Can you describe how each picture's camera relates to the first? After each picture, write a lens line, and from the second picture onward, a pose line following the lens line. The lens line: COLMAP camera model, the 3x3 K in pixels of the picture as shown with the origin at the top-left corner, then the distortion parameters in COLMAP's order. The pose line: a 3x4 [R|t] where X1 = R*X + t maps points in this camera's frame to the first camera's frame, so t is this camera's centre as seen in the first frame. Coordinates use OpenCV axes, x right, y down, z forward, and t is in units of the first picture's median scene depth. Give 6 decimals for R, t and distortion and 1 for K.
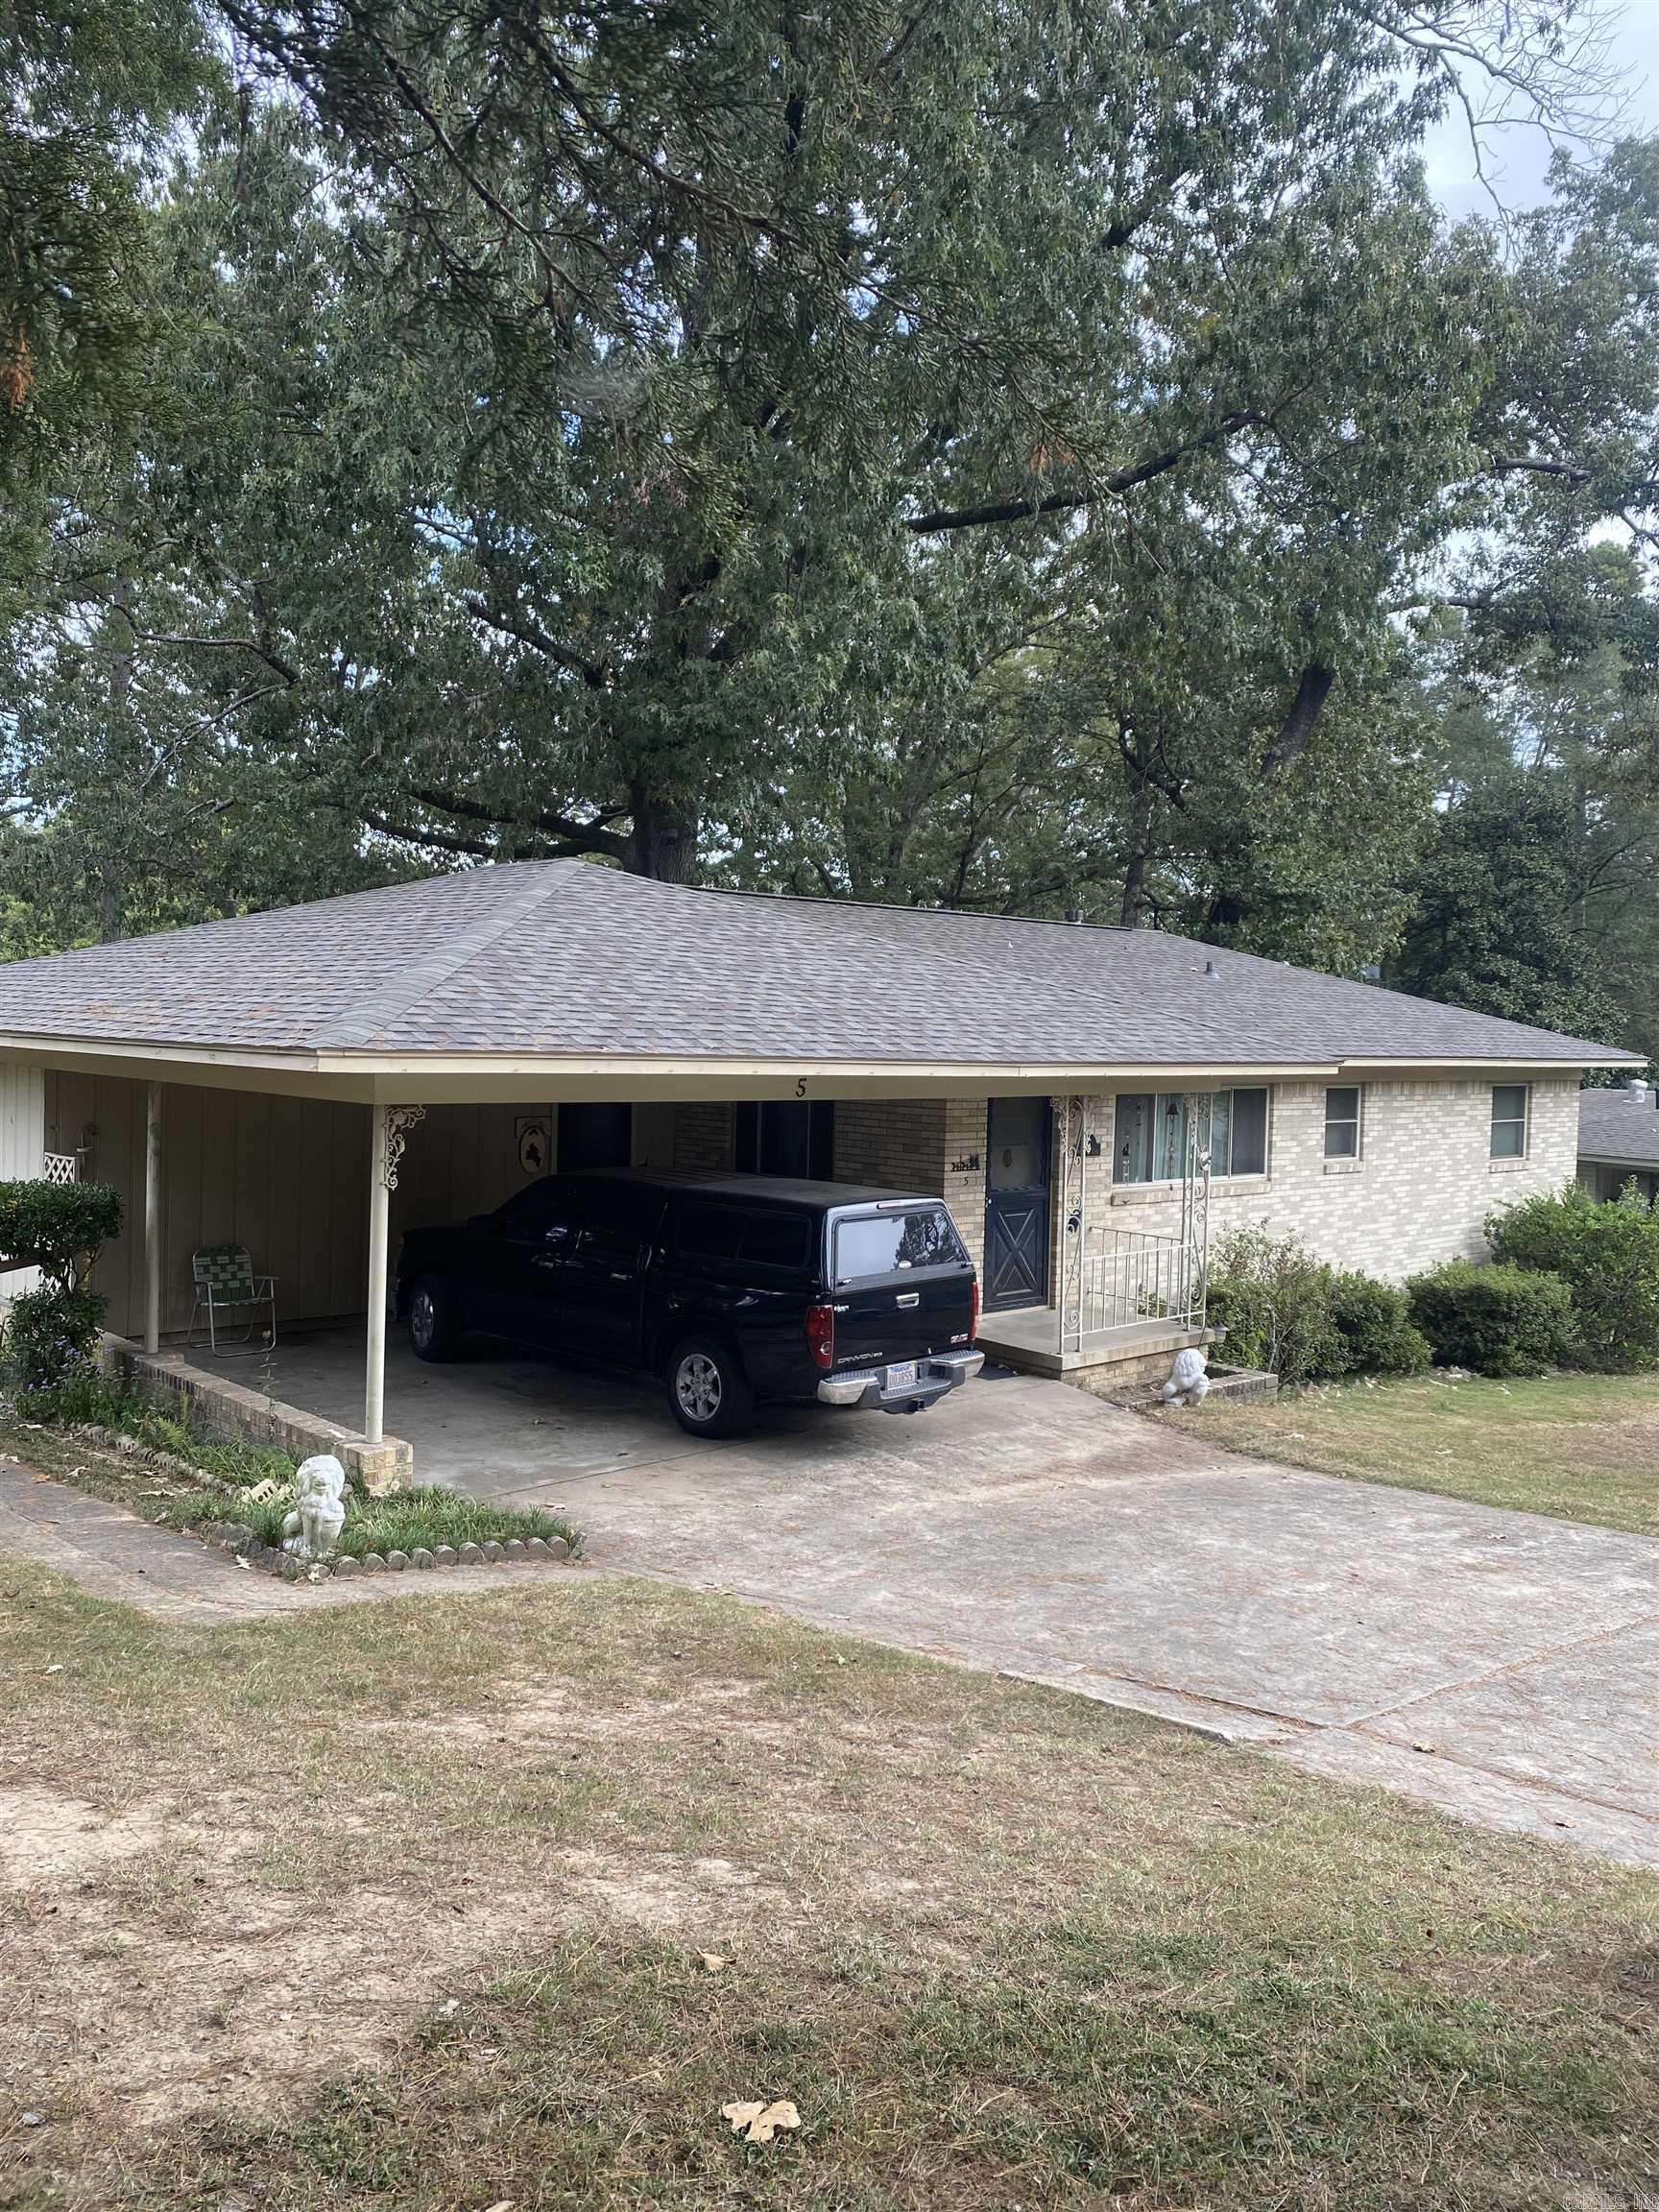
lens RADIAL K [[1685.1, 0, 829.5], [0, 1685.1, 1106.0], [0, 0, 1]] dist [0.001499, 0.095726]
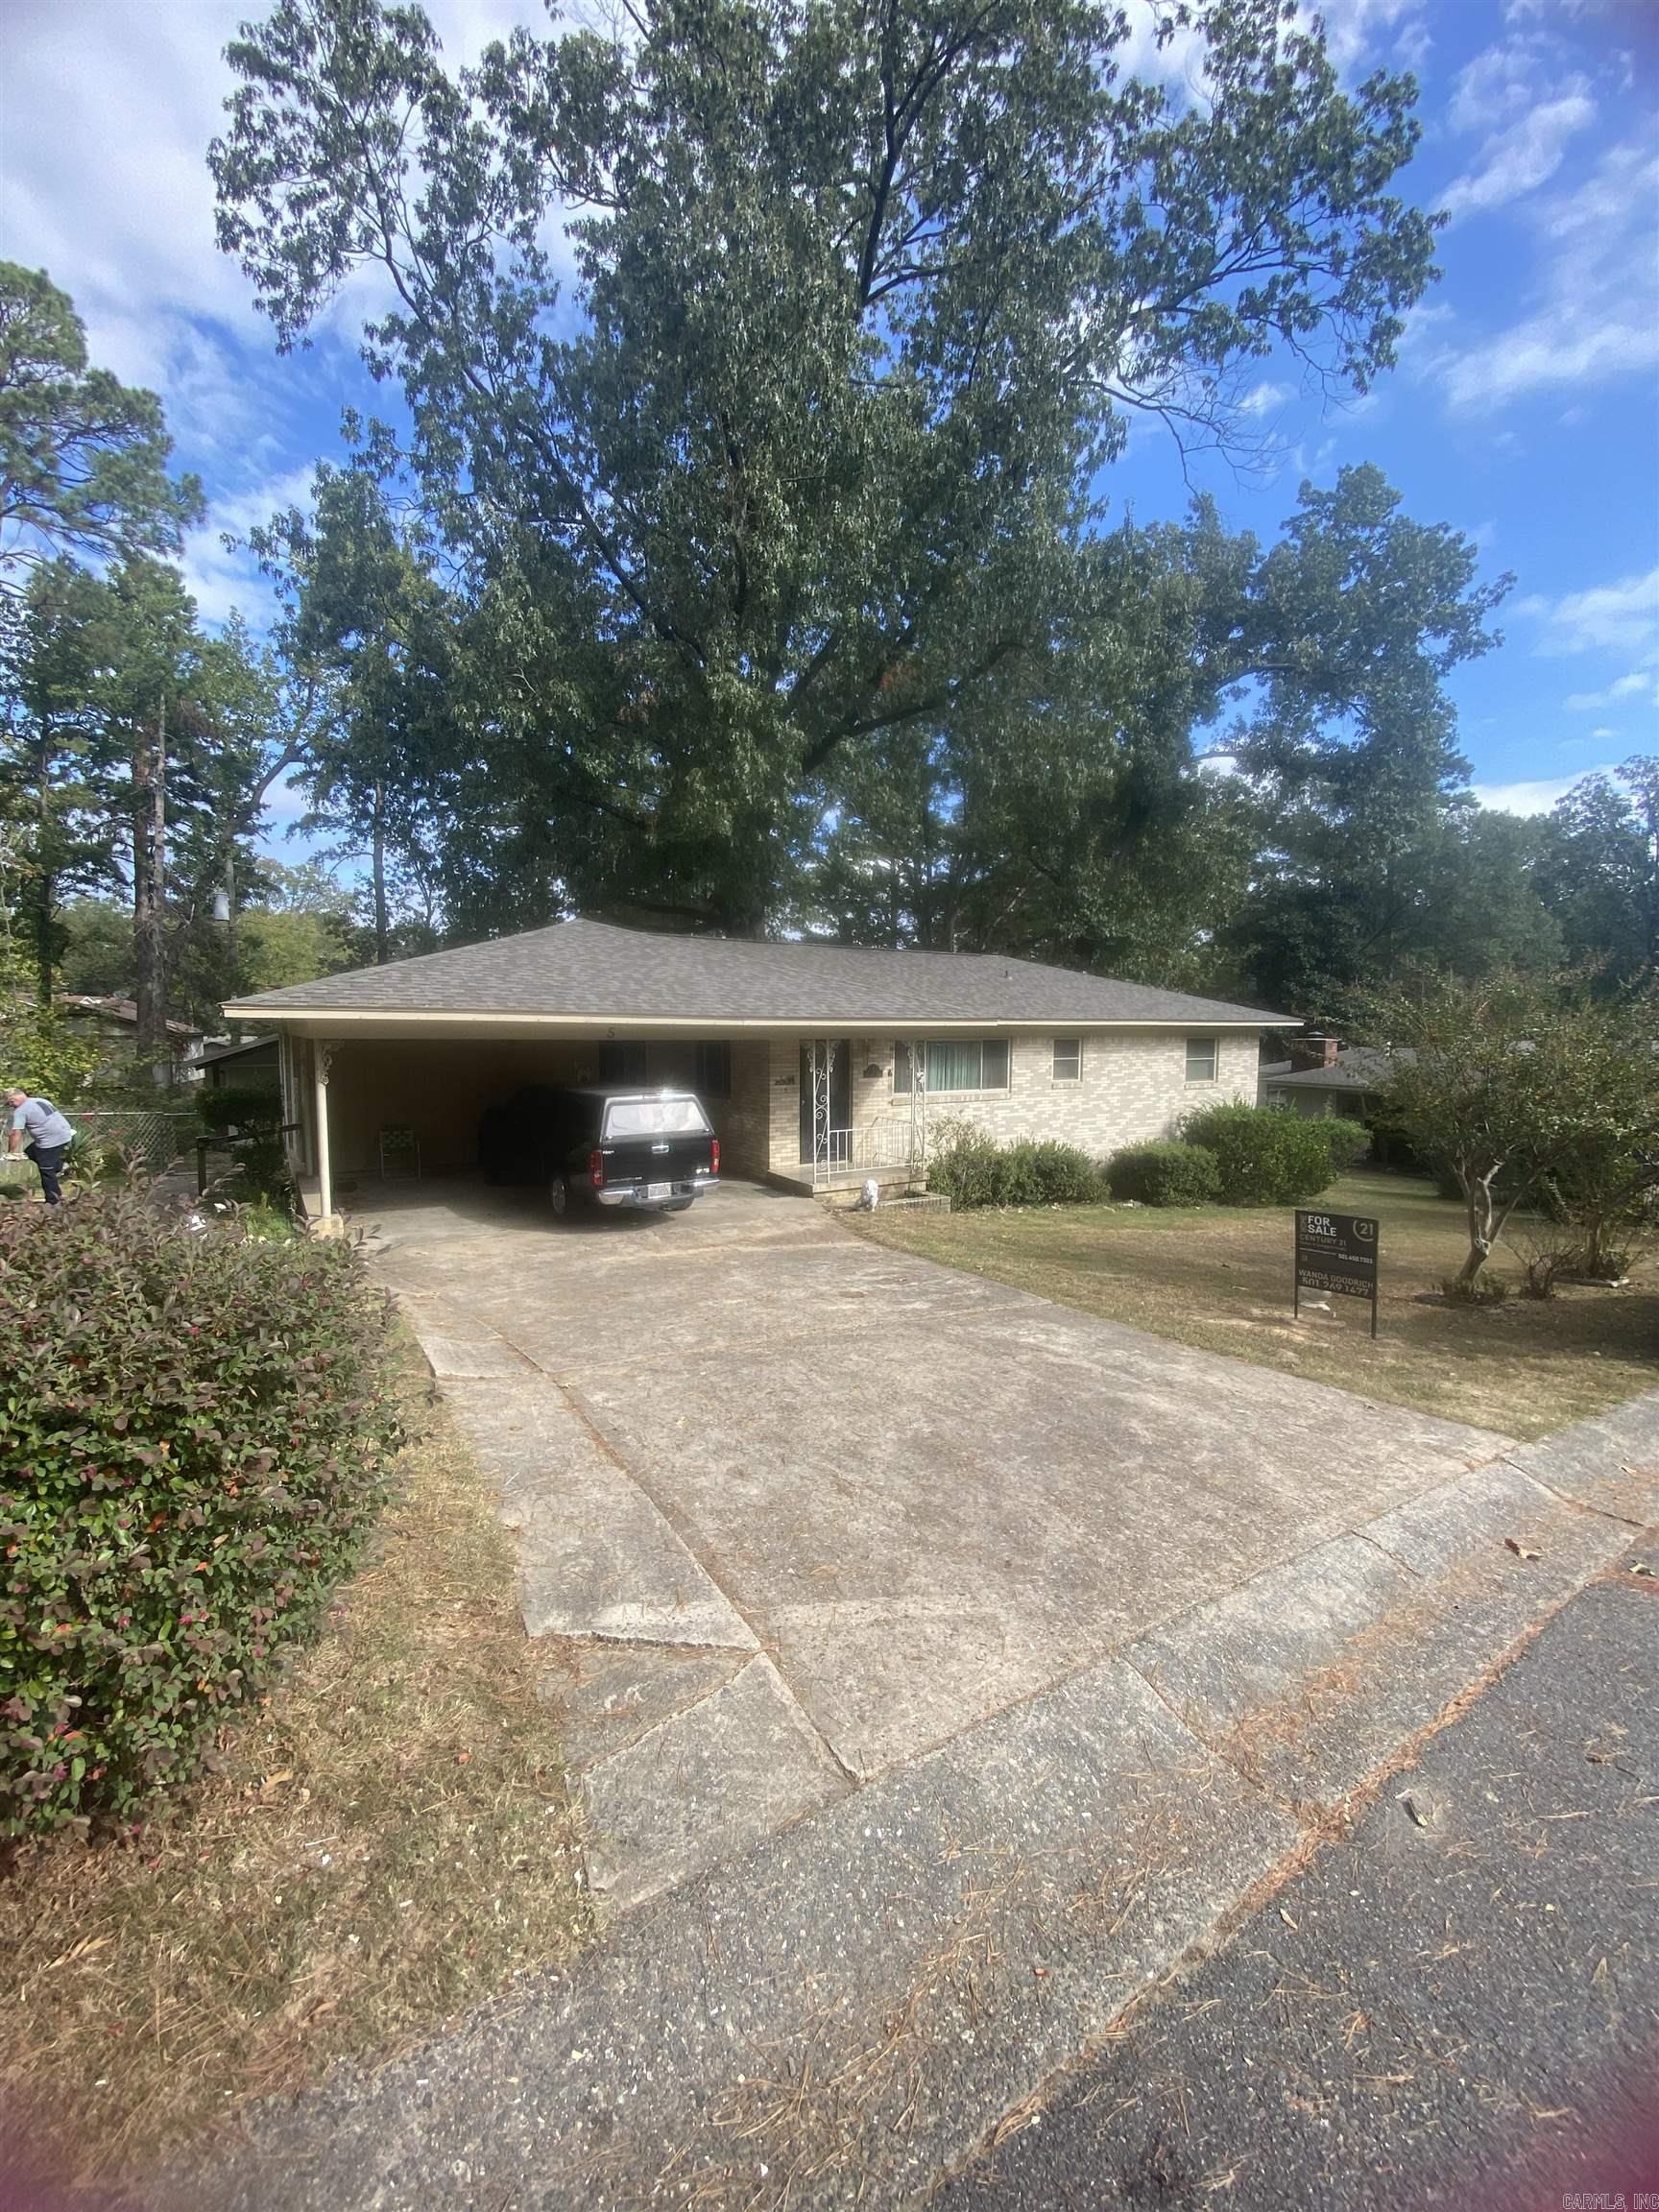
lens RADIAL K [[888.3, 0, 824.4], [0, 888.3, 1112.0], [0, 0, 1]] dist [0.017746, 0.000097]
pose [[0.980712, -0.007514, -0.195313, 0.274285], [0.015816, 0.999035, 0.040983, 0.026446], [0.194817, -0.043281, 0.979884, 0.065882]]
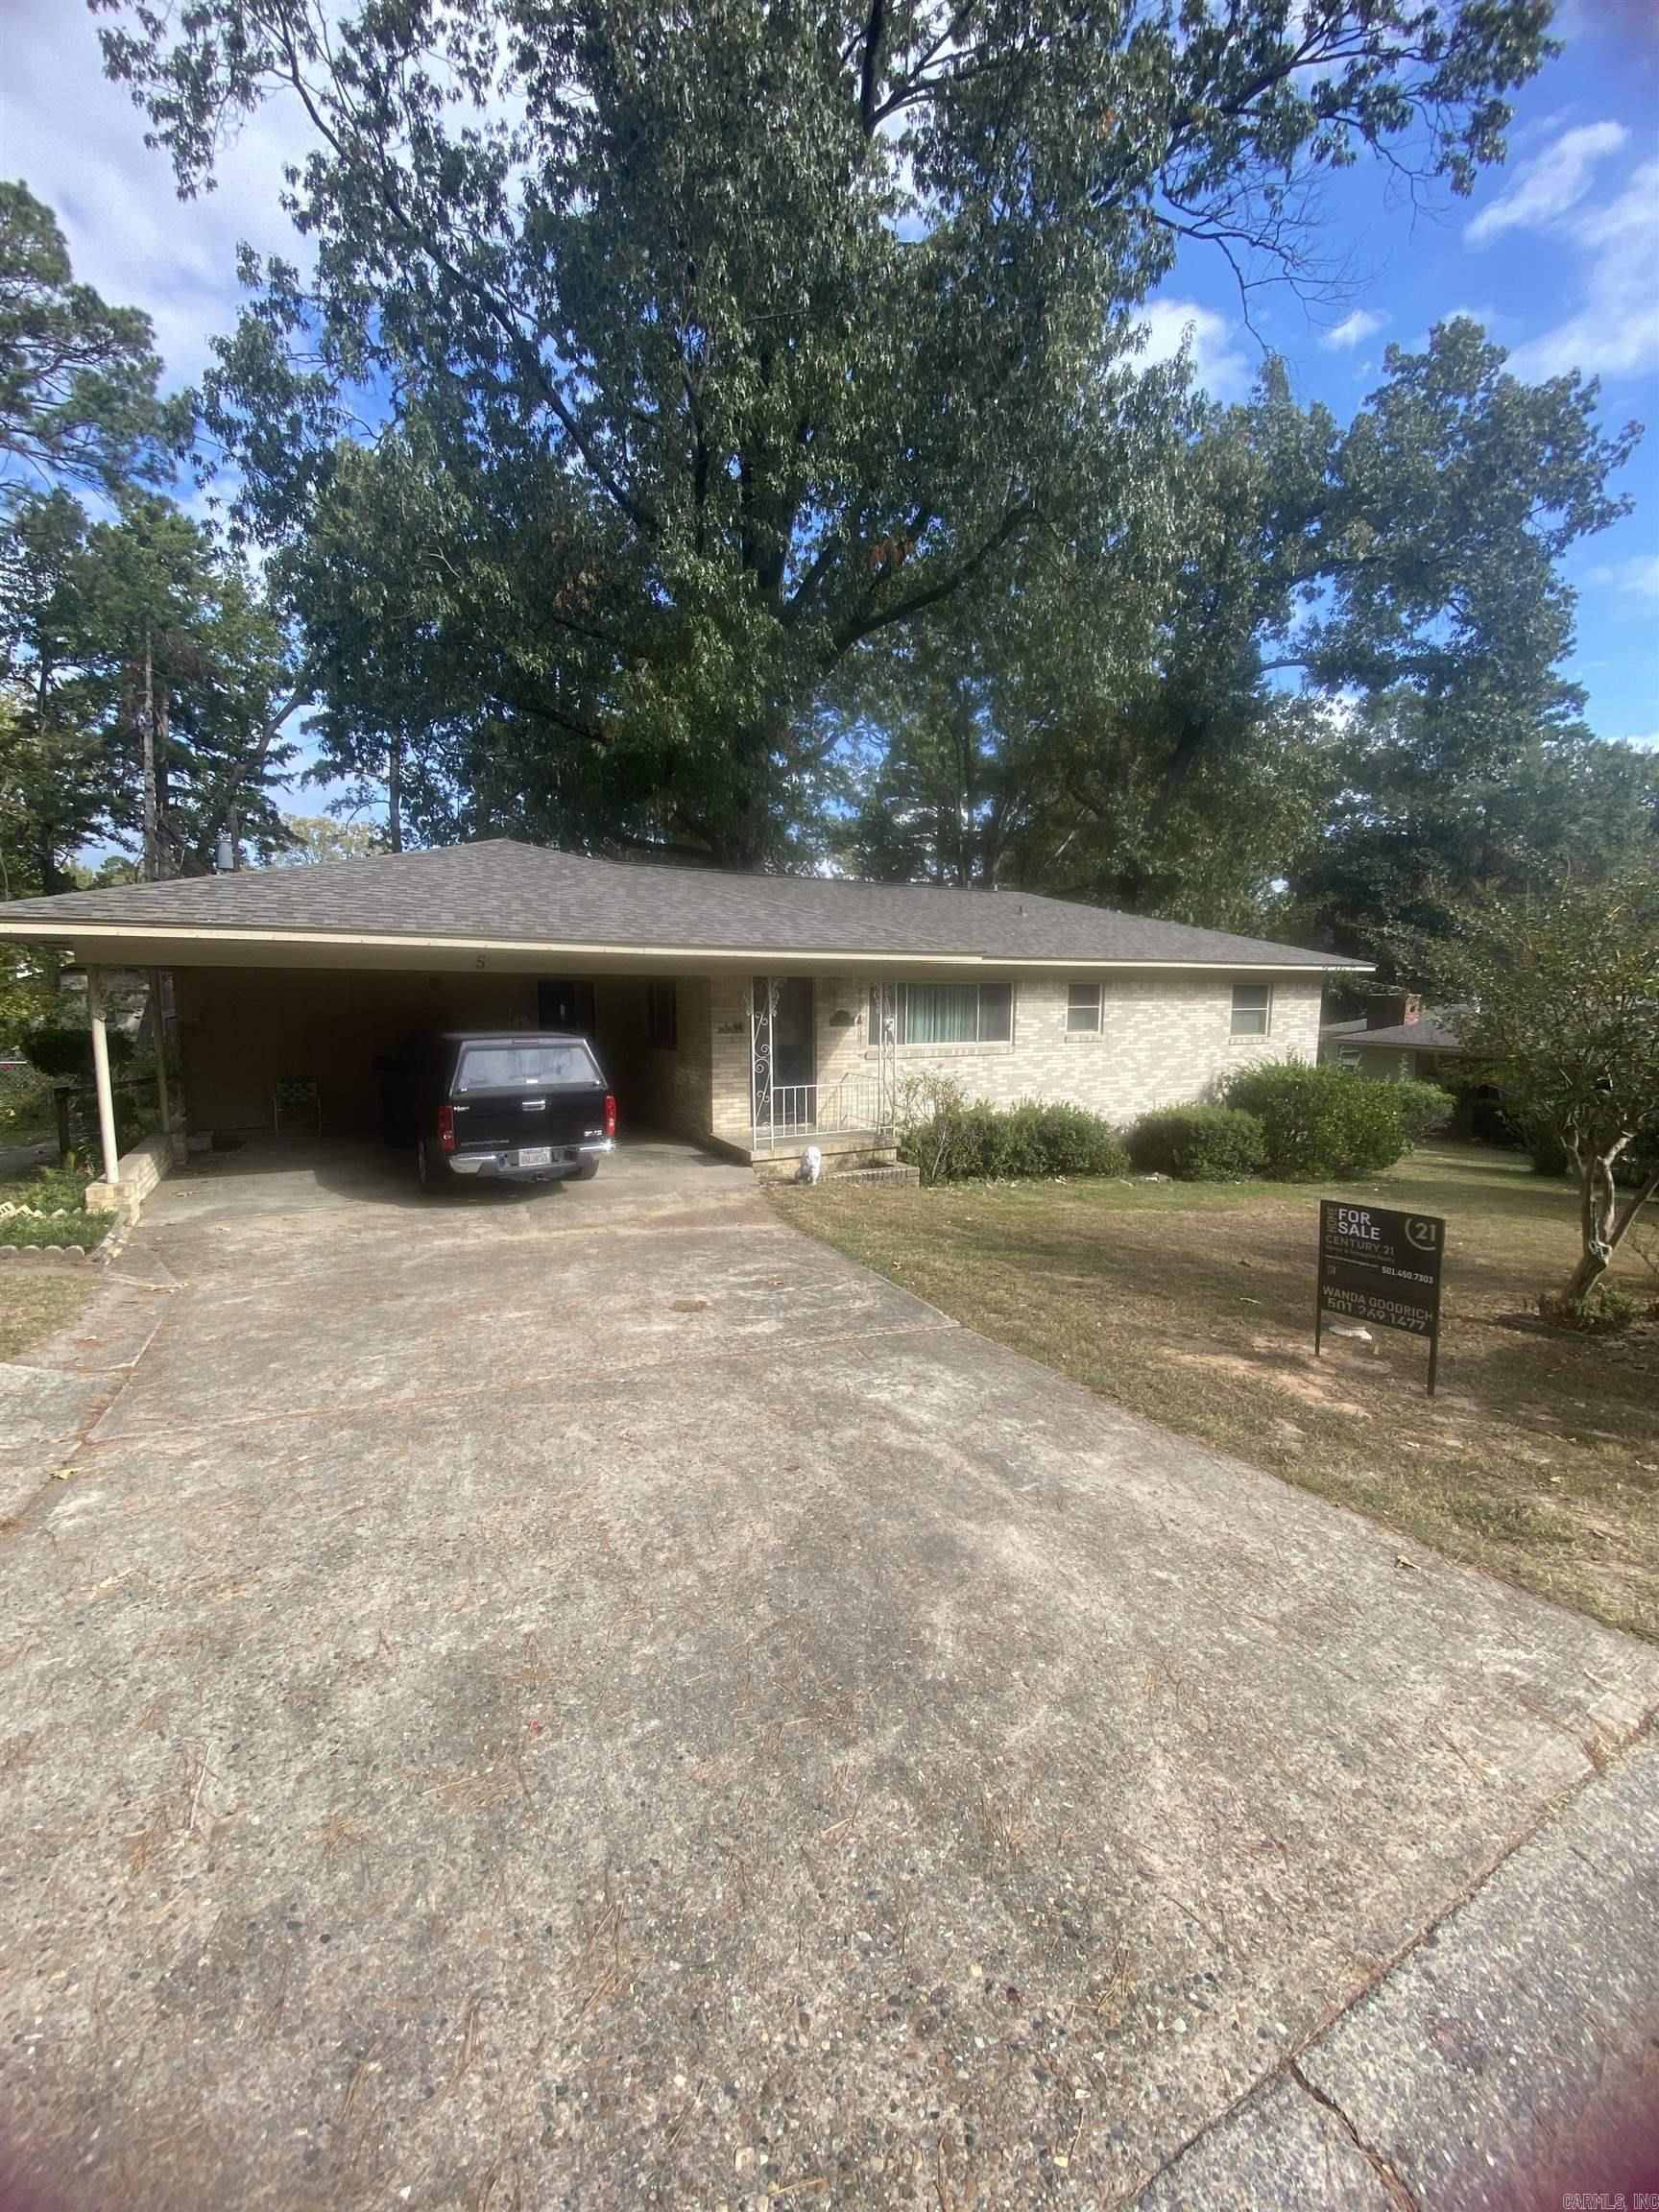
lens RADIAL K [[893.4, 0, 829.5], [0, 893.4, 1106.0], [0, 0, 1]] dist [0.017467, -0.006987]
pose [[0.966706, 0.008371, -0.255751, 0.333651], [0.011024, 0.997174, 0.074307, 0.040796], [0.255650, -0.074652, 0.963883, 0.210371]]
